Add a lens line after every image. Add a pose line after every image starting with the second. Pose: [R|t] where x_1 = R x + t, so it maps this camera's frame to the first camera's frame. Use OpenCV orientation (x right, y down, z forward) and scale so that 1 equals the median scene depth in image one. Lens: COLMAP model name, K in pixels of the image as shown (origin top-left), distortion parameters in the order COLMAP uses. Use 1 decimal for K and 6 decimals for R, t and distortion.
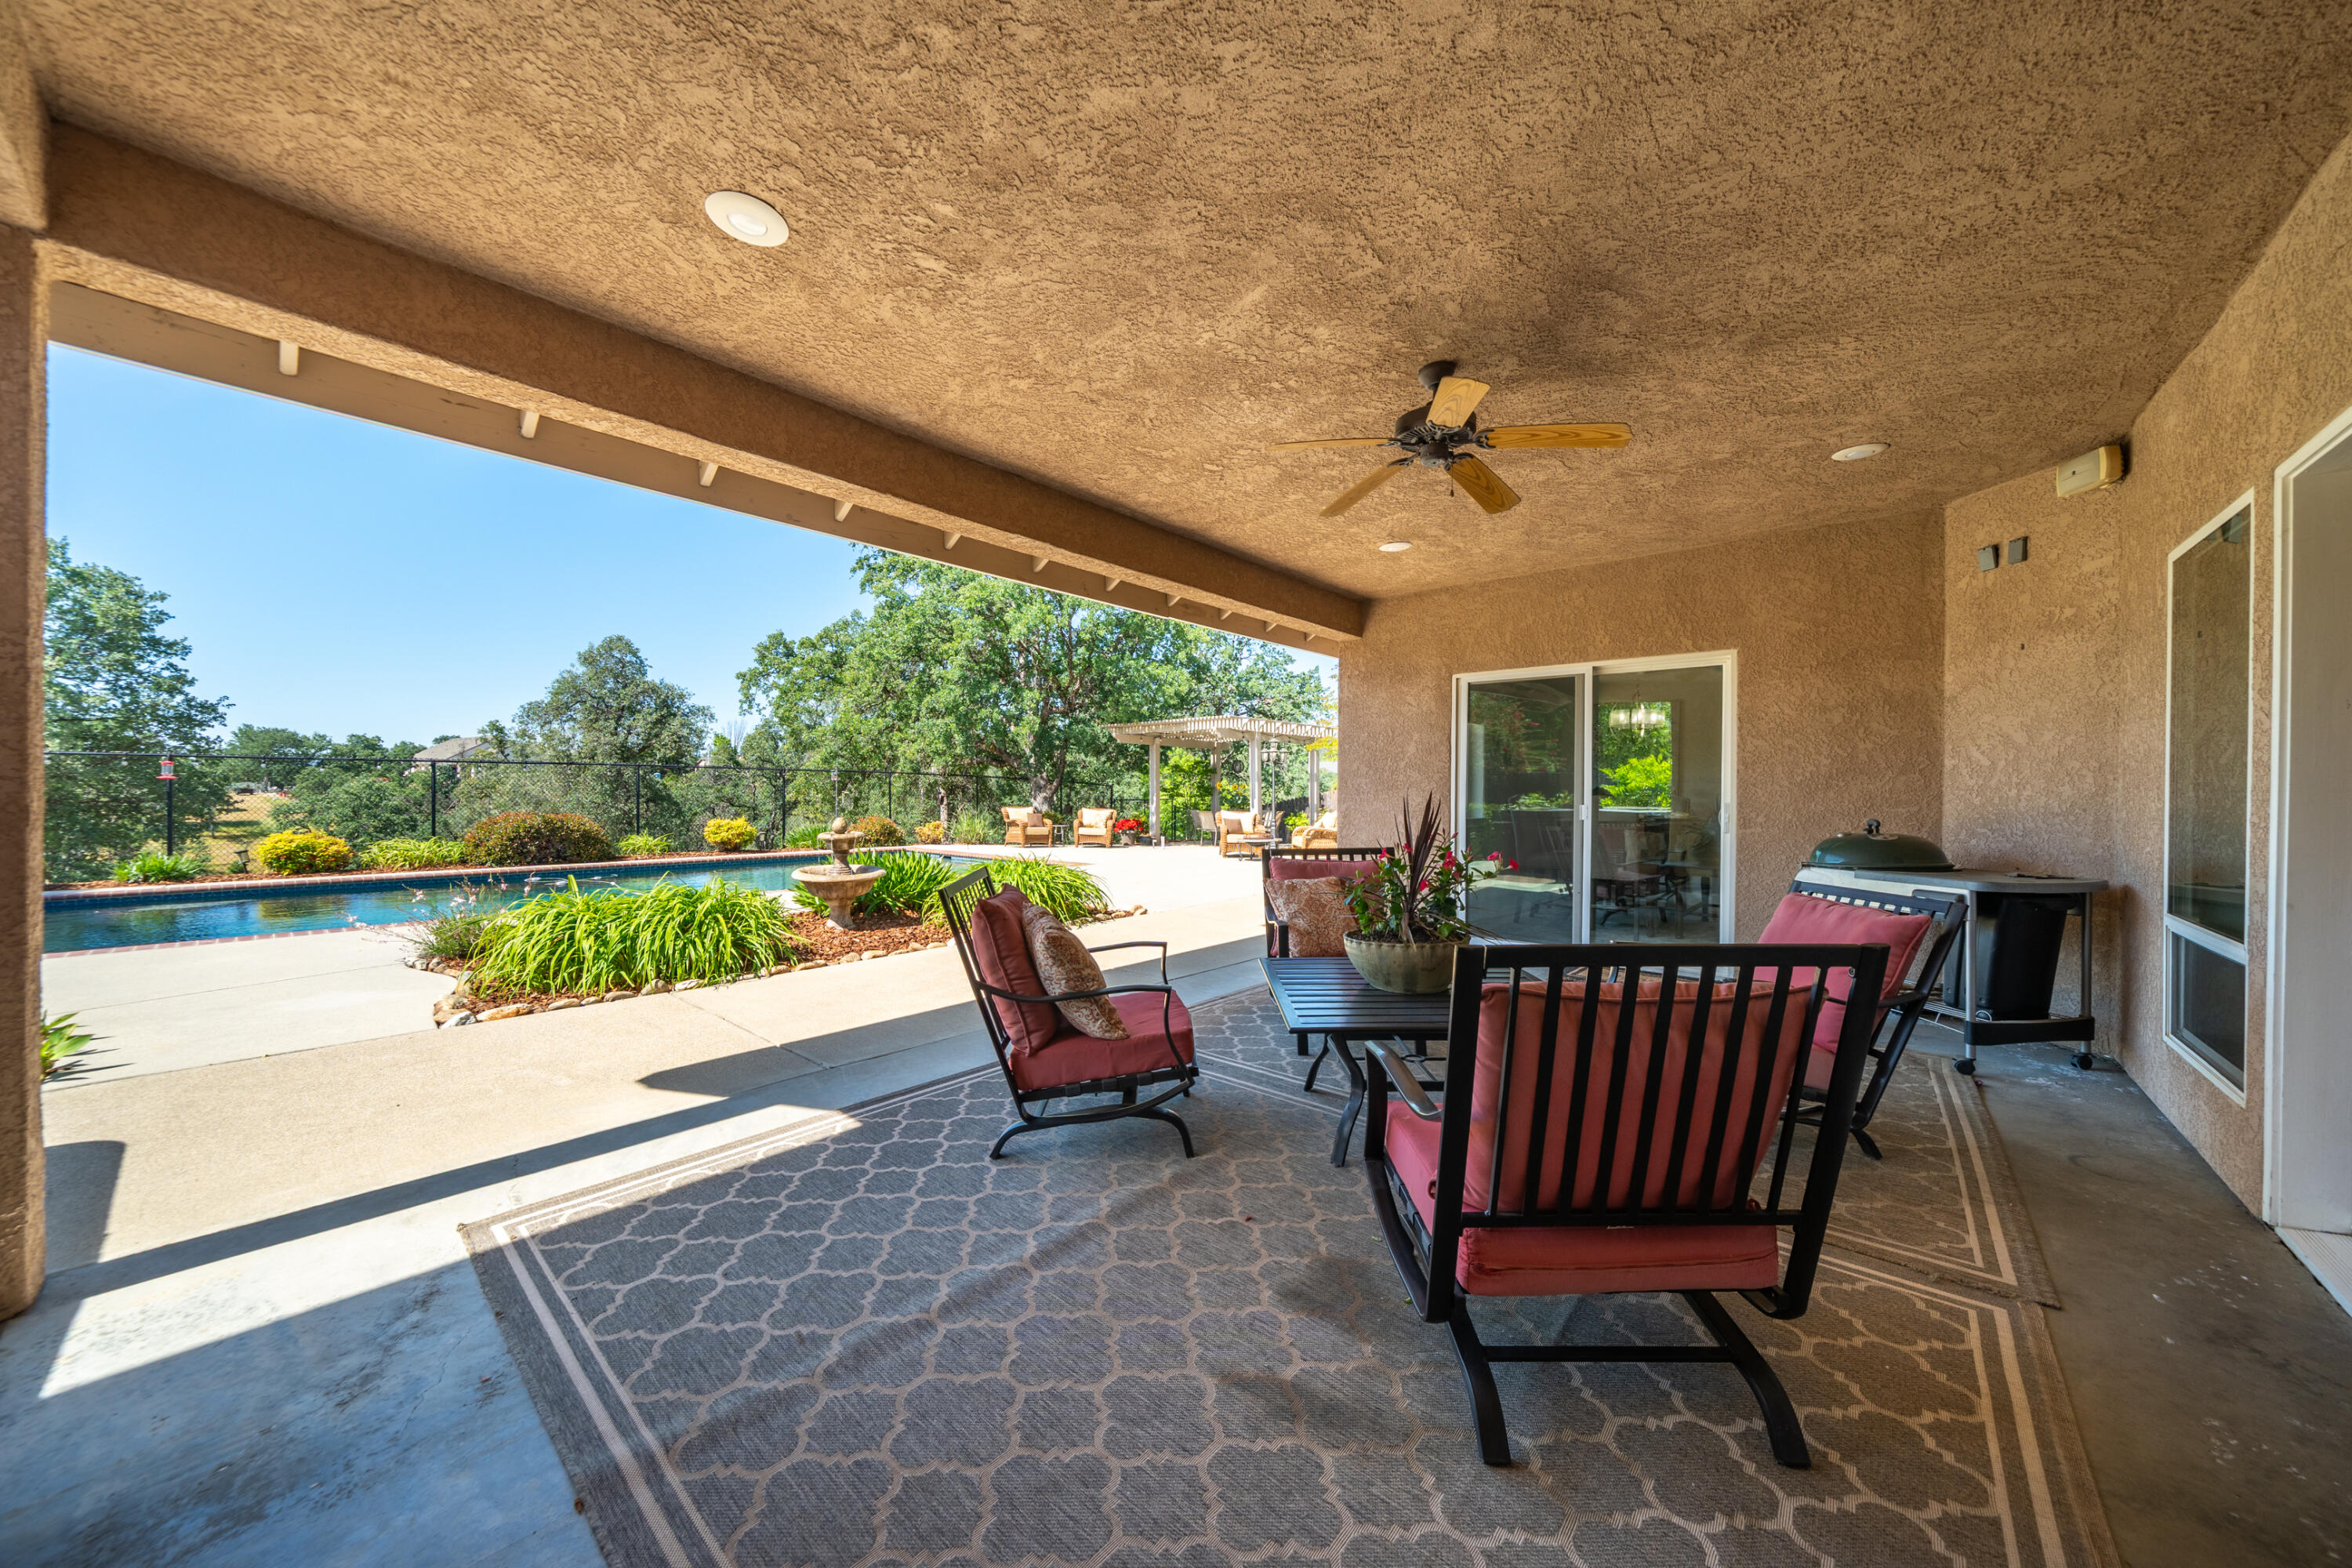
lens RADIAL K [[818.1, 0, 1180.7], [0, 818.1, 790.9], [0, 0, 1]] dist [-0.009965, 0.000120]
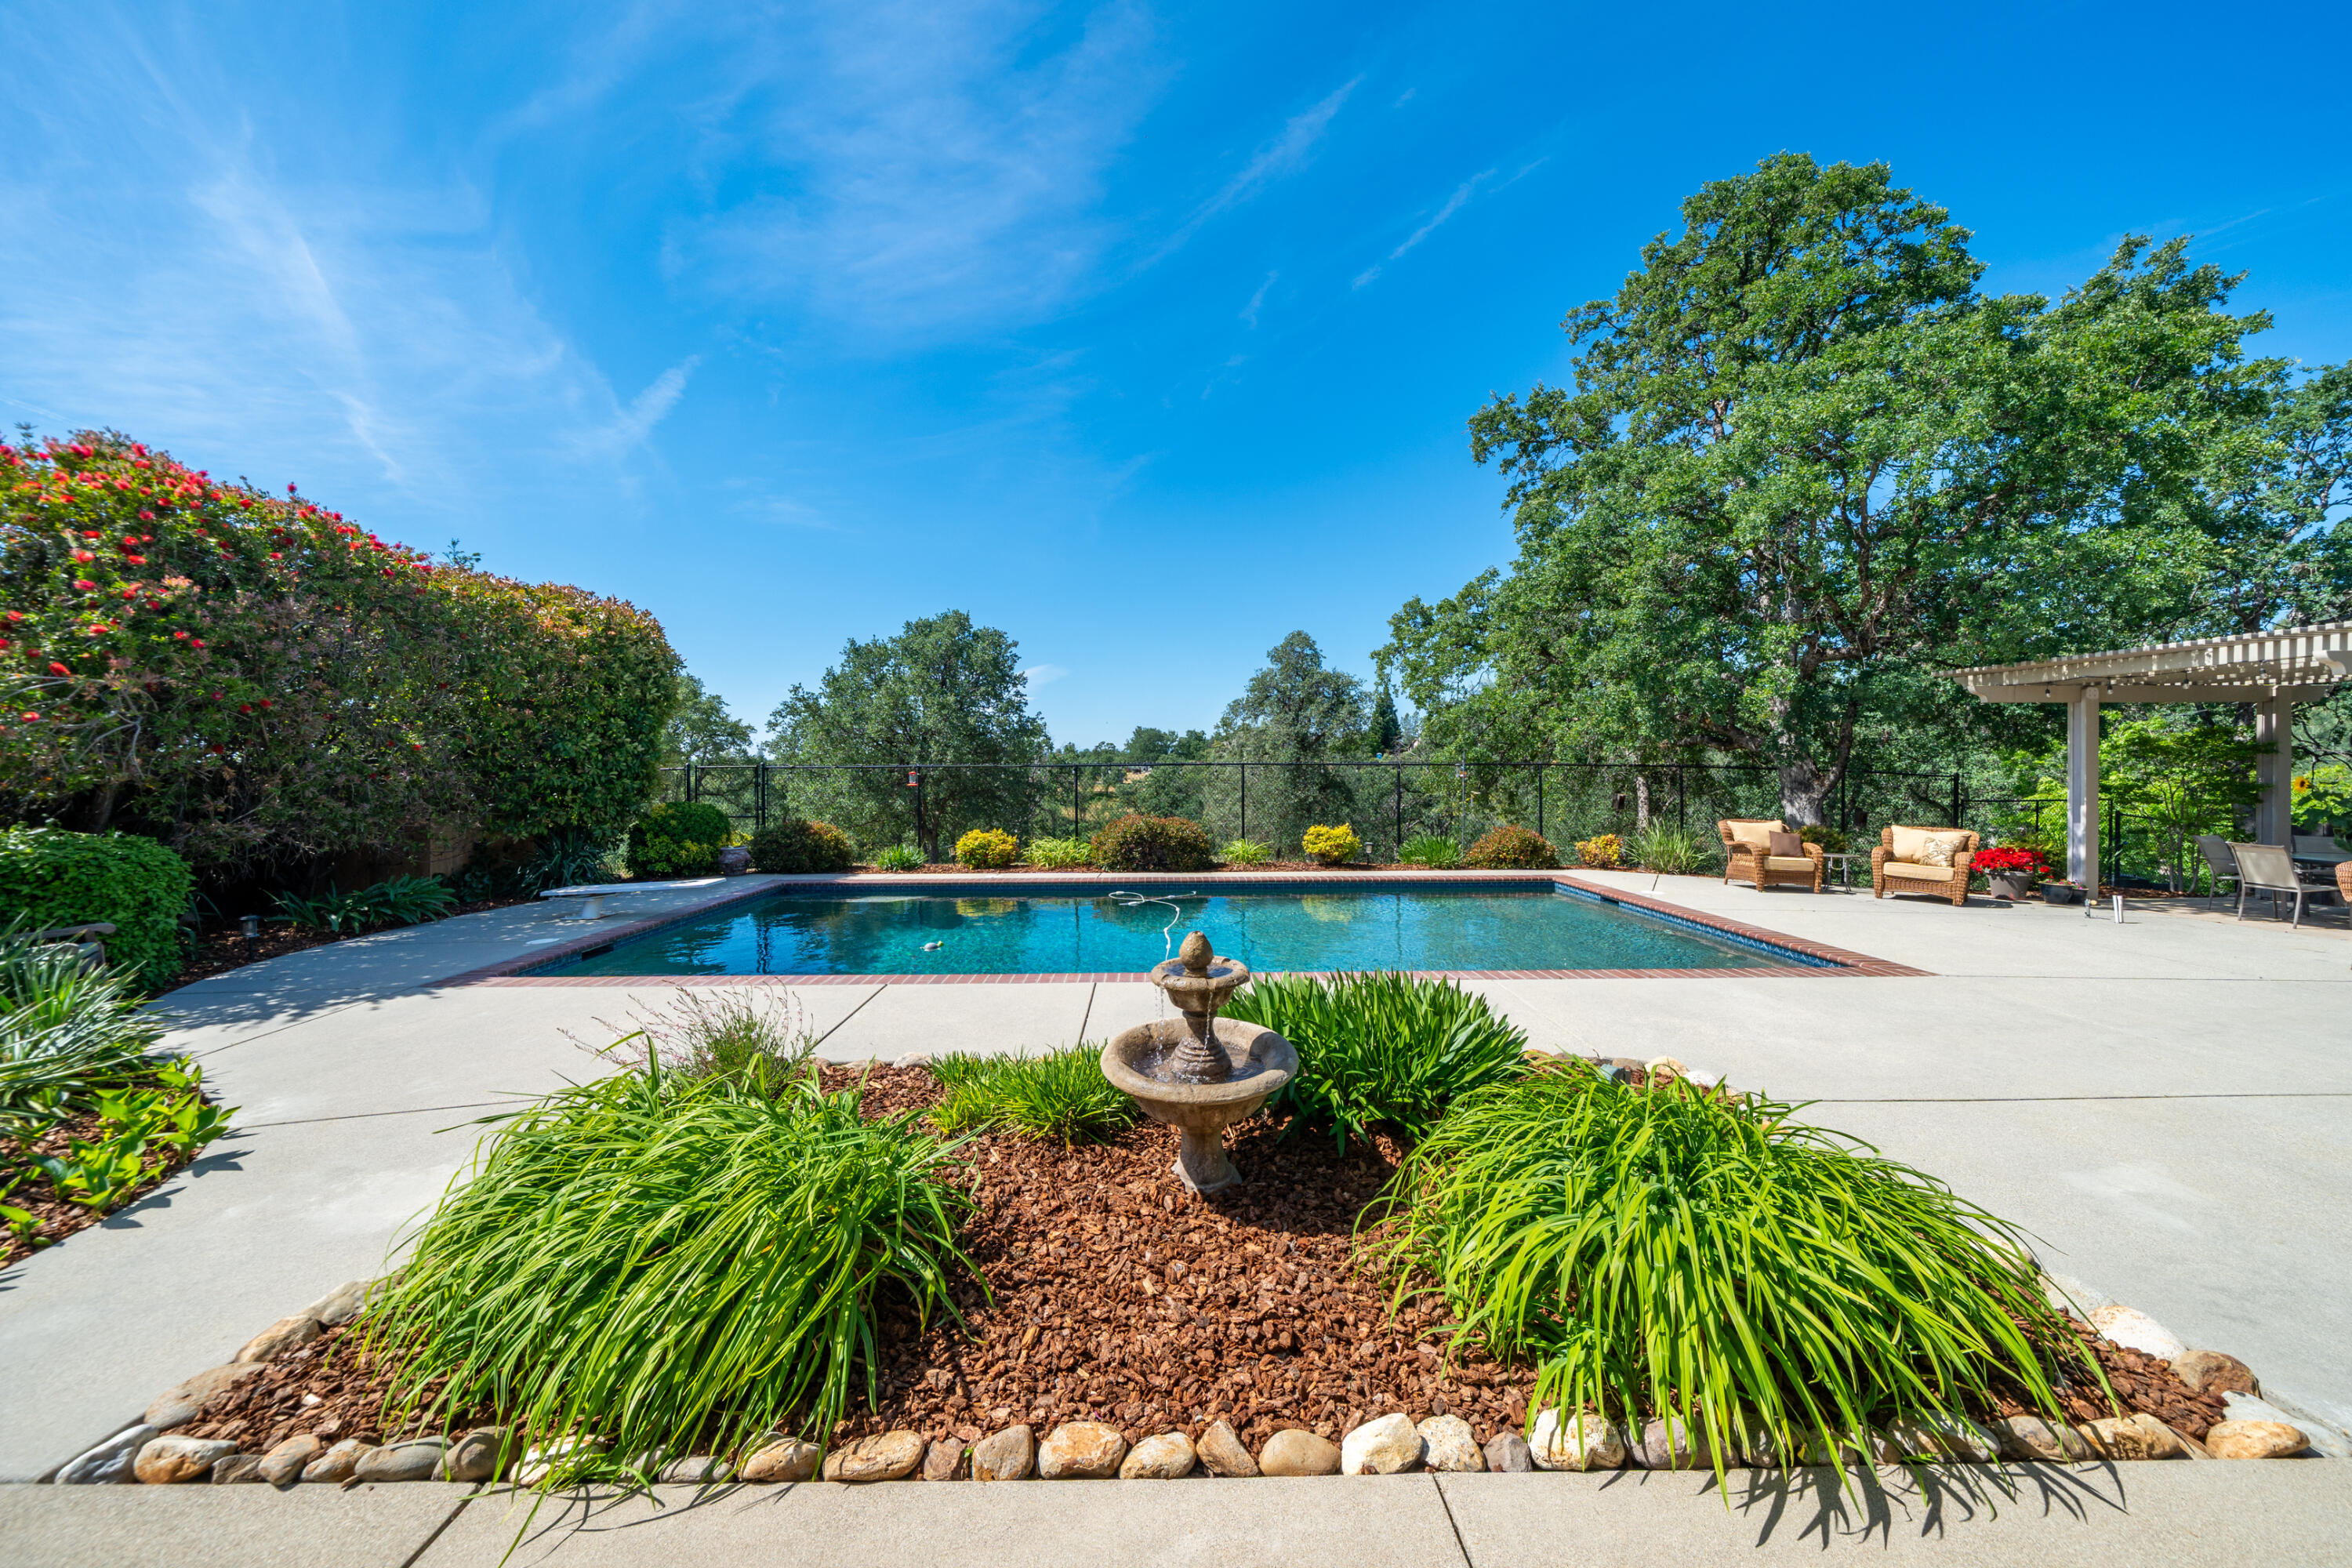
lens RADIAL K [[798.2, 0, 1165.2], [0, 798.2, 786.6], [0, 0, 1]] dist [-0.007338, 0.000080]
pose [[0.657378, 0.011306, -0.753477, -0.039248], [0.009334, 0.999689, 0.023144, -0.022327], [0.753504, -0.022247, 0.657067, 0.276594]]
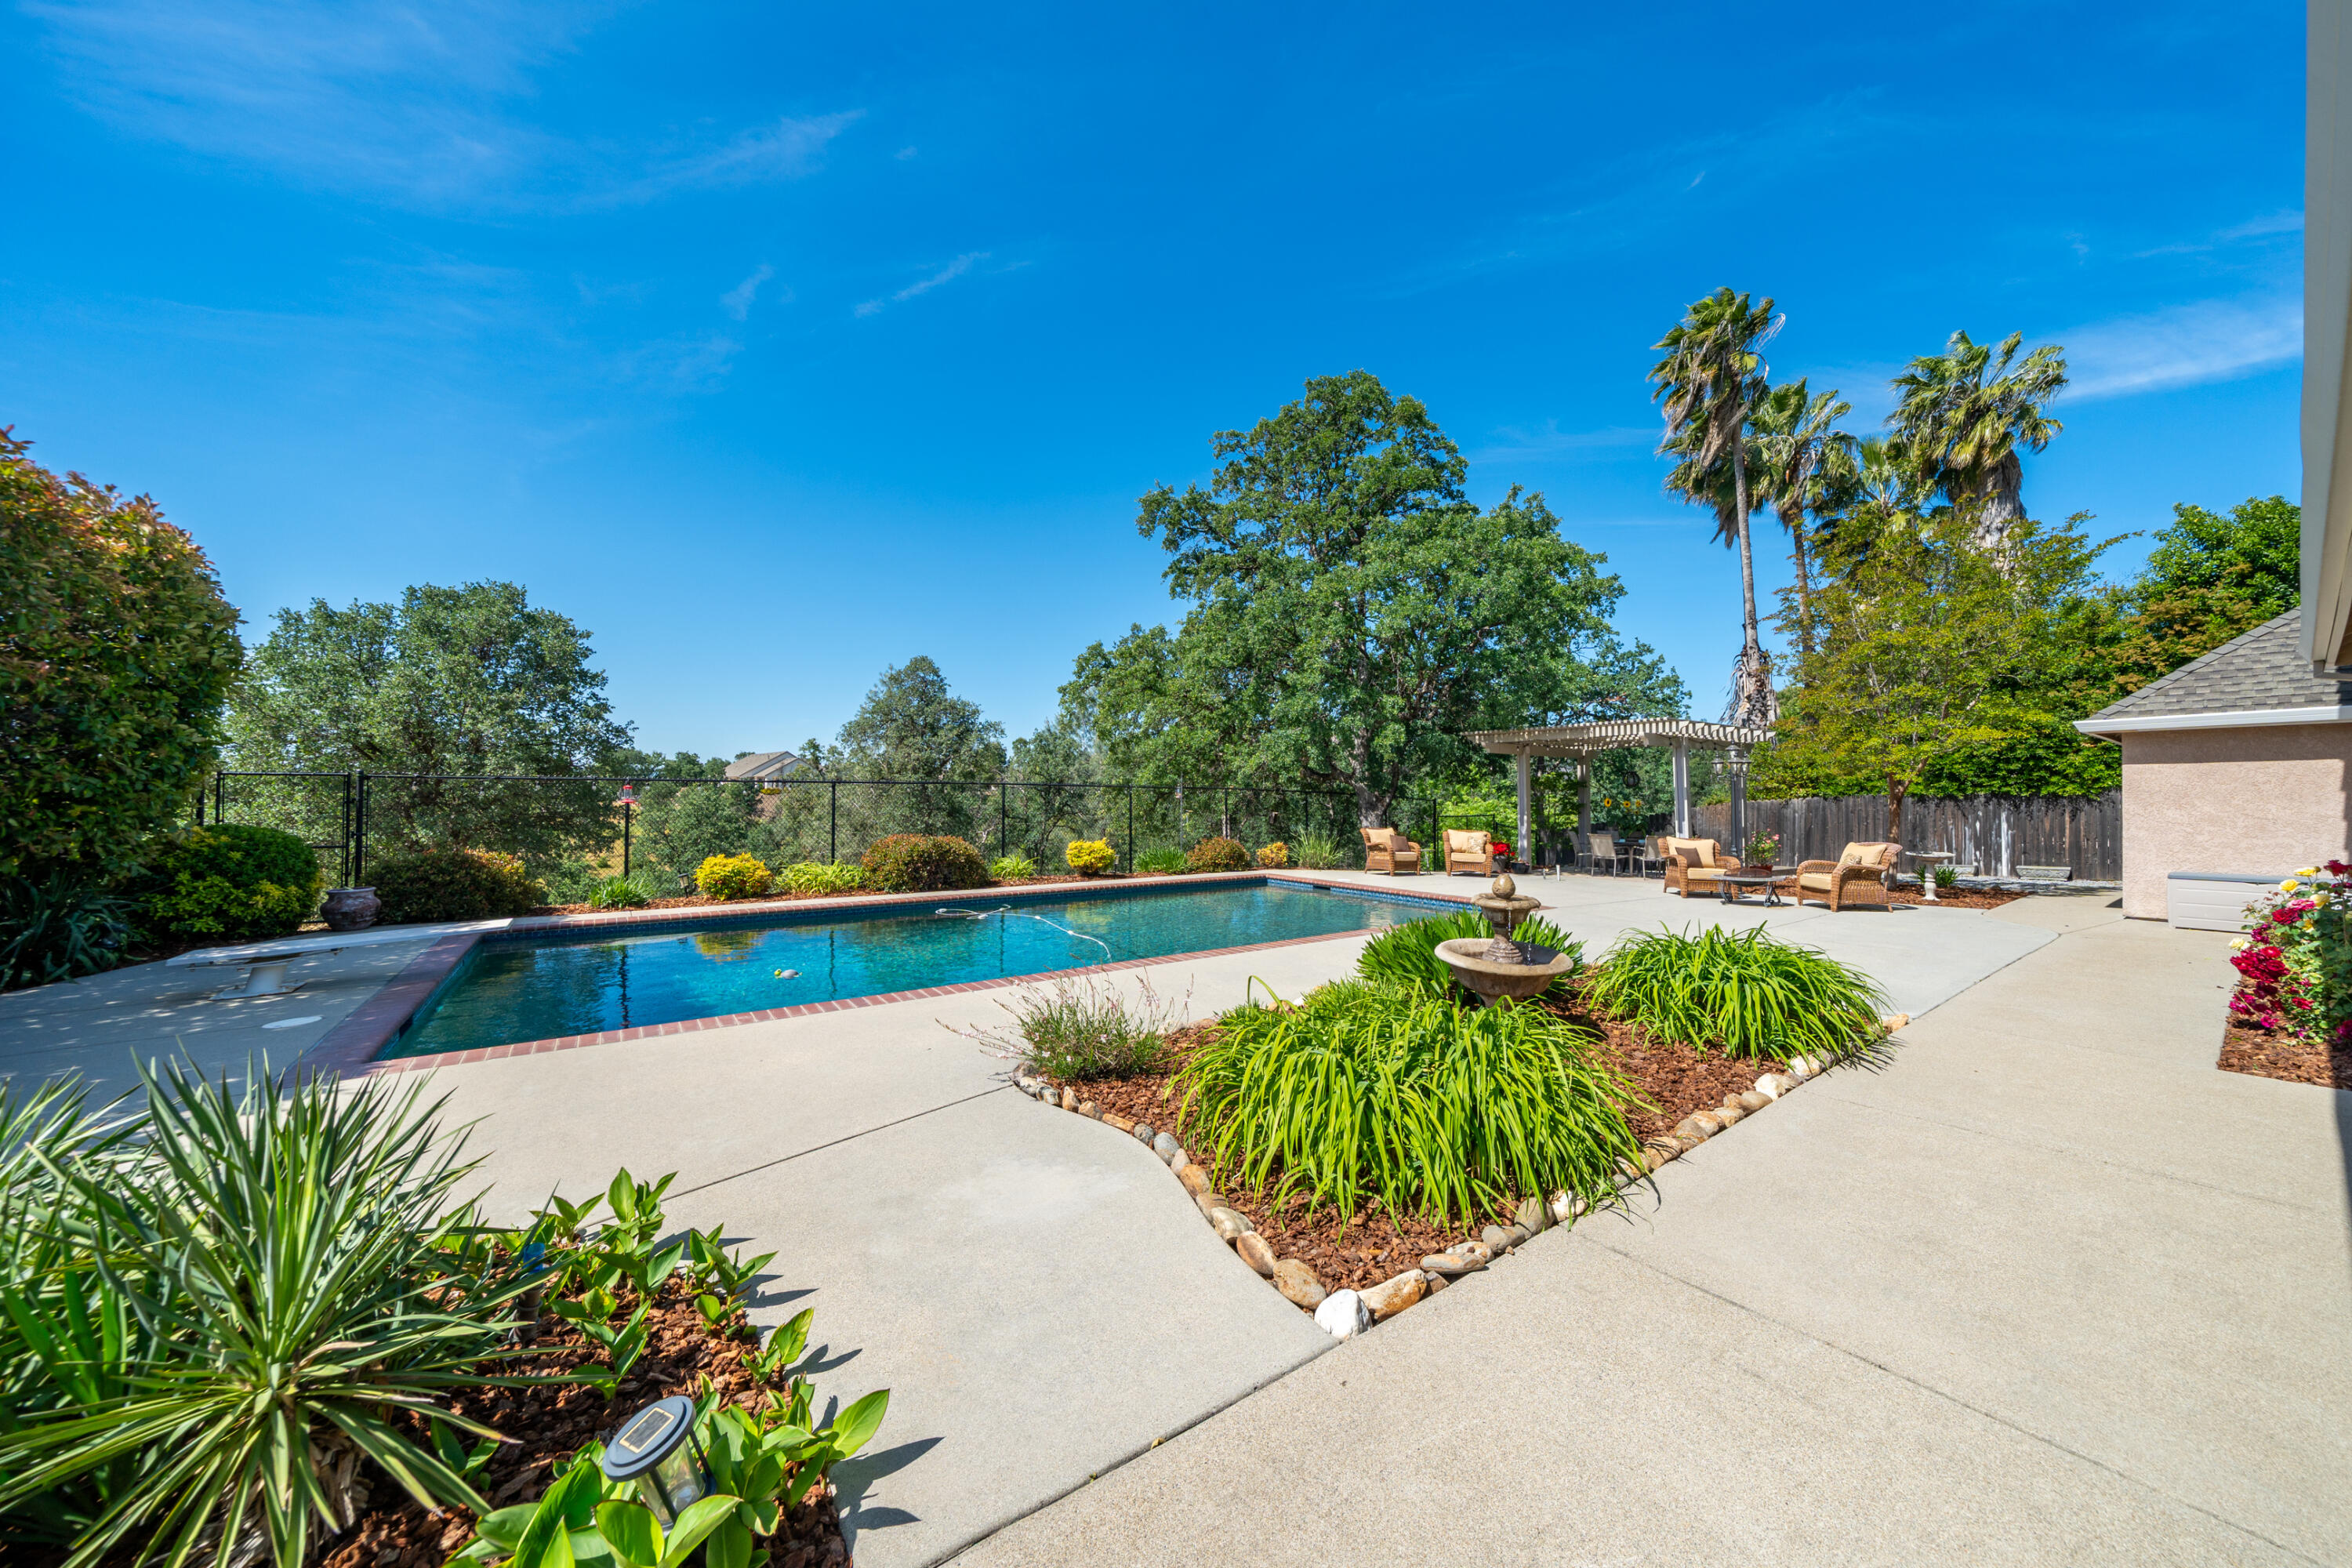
lens RADIAL K [[798.6, 0, 1161.3], [0, 798.6, 777.9], [0, 0, 1]] dist [-0.013852, -0.000022]
pose [[0.971389, -0.005652, -0.237427, -0.213583], [-0.000291, 0.999688, -0.024988, -0.012233], [0.237494, 0.024342, 0.971084, 0.112082]]
